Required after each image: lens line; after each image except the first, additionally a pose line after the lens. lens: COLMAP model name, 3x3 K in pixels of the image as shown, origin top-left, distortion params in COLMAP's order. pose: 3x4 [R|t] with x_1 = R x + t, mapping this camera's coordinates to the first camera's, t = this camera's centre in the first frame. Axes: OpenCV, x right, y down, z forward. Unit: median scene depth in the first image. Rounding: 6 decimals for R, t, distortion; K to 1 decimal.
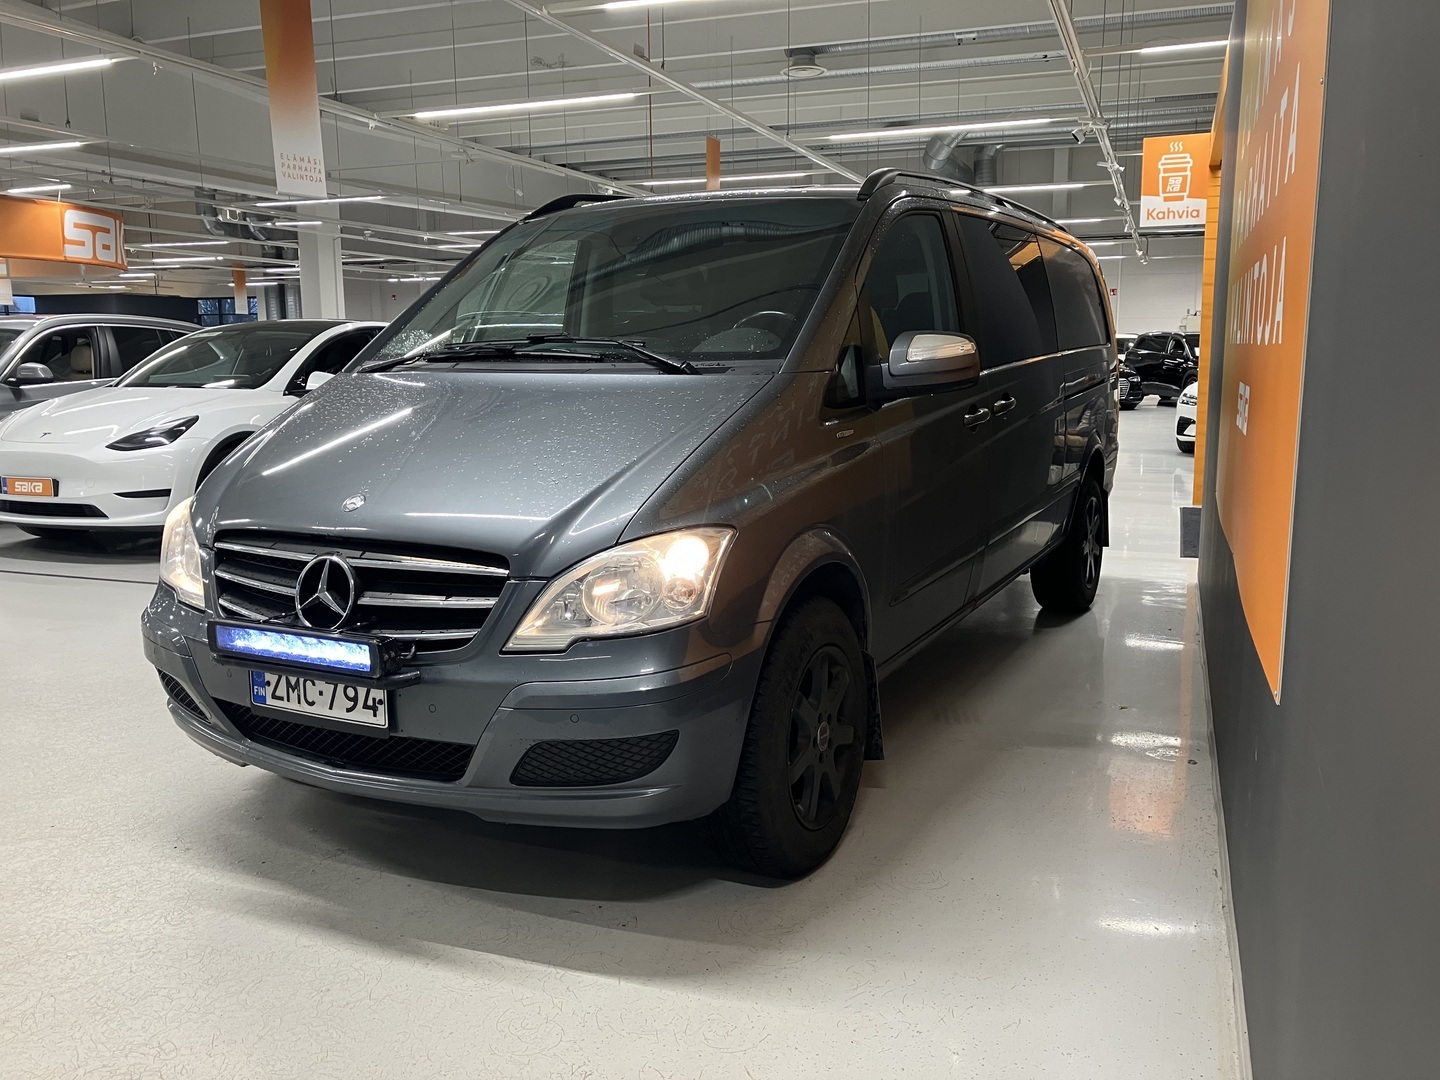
lens RADIAL K [[1174.9, 0, 722.4], [0, 1174.9, 538.4], [0, 0, 1]] dist [0.031197, 0.000575]
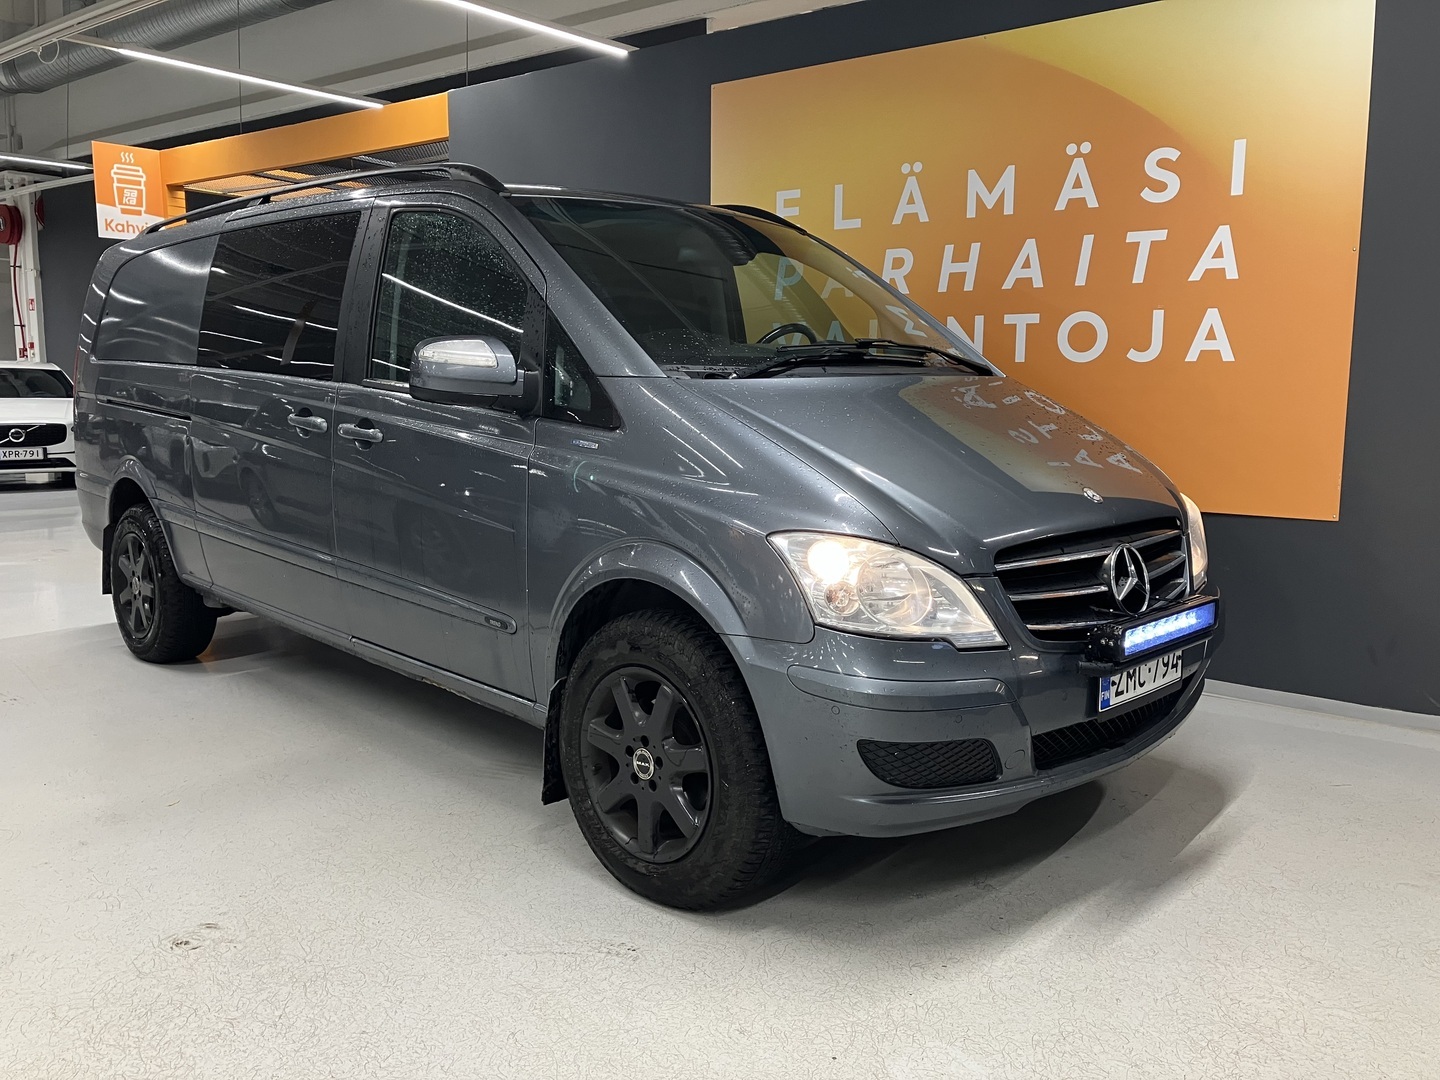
lens RADIAL K [[1174.9, 0, 727.4], [0, 1174.9, 543.1], [0, 0, 1]] dist [0.031197, 0.000575]
pose [[0.293866, -0.127617, 0.947289, -0.413945], [0.150022, 0.984922, 0.086148, -0.037293], [-0.944000, 0.116798, 0.308581, 0.291566]]
